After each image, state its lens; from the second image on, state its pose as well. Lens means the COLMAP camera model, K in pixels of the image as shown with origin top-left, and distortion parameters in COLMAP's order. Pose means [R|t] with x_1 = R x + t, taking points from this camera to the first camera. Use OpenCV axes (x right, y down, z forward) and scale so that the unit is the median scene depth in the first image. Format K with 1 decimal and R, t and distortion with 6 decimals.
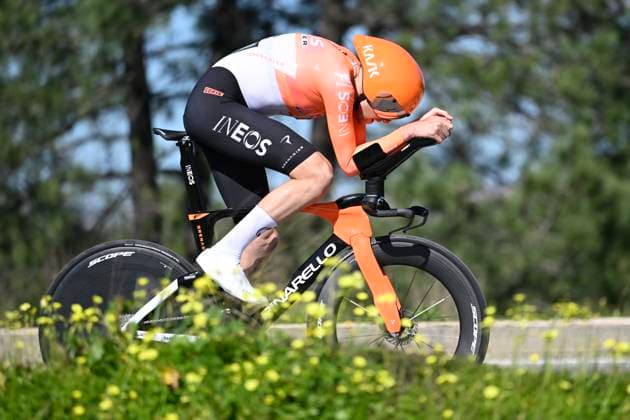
lens RADIAL K [[466.3, 0, 384.6], [0, 466.3, 209.3], [0, 0, 1]] dist [0.004069, -0.001042]
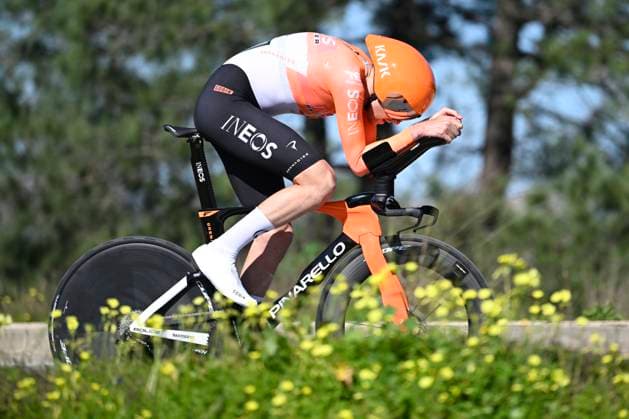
lens RADIAL K [[465.5, 0, 384.0], [0, 465.5, 208.8], [0, 0, 1]] dist [0.004069, -0.001042]
pose [[0.999940, 0.010929, -0.000801, -0.376876], [-0.010929, 0.999940, 0.000318, 0.007556], [0.000805, -0.000309, 1.000000, 0.007887]]
